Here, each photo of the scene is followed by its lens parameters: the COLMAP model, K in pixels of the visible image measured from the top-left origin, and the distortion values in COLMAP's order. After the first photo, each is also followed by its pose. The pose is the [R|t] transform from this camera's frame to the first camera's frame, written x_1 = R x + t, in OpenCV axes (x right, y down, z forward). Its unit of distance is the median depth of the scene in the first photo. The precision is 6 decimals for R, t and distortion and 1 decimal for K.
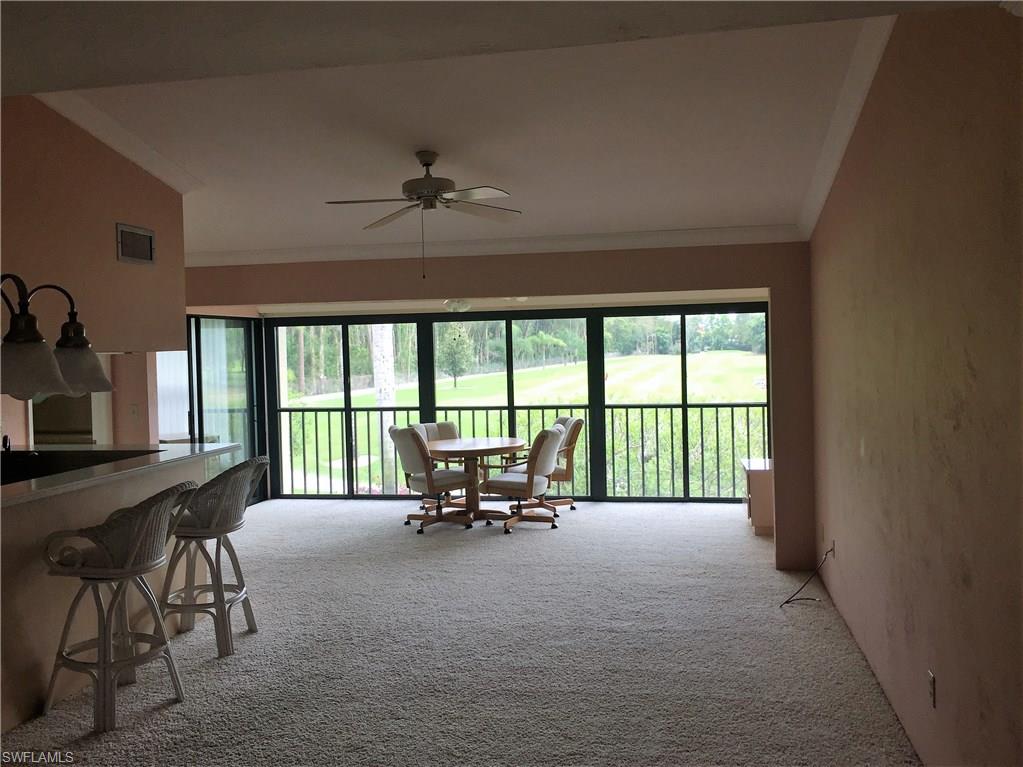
lens RADIAL K [[910.3, 0, 511.1], [0, 910.3, 382.0], [0, 0, 1]] dist [0.018713, -0.034787]
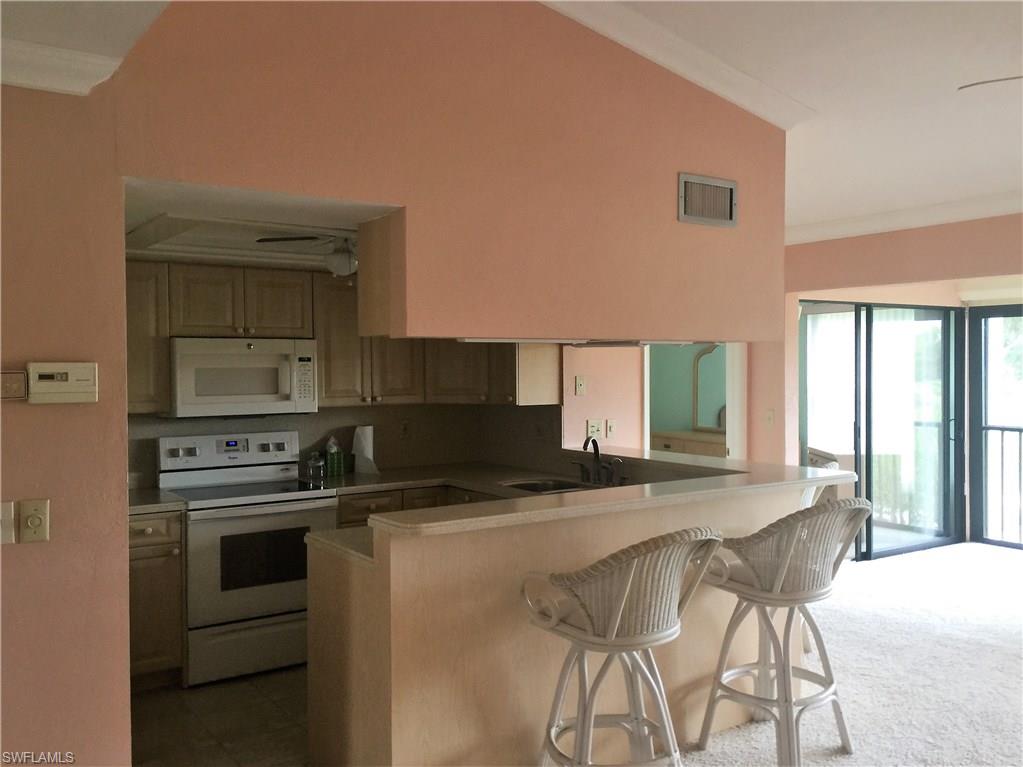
lens RADIAL K [[910.3, 0, 513.4], [0, 910.3, 386.7], [0, 0, 1]] dist [0.018713, -0.034787]
pose [[0.702012, 0.029873, -0.711539, 0.018845], [-0.031389, 0.999447, 0.010992, 0.001708], [0.711473, 0.014618, 0.702561, 0.334641]]
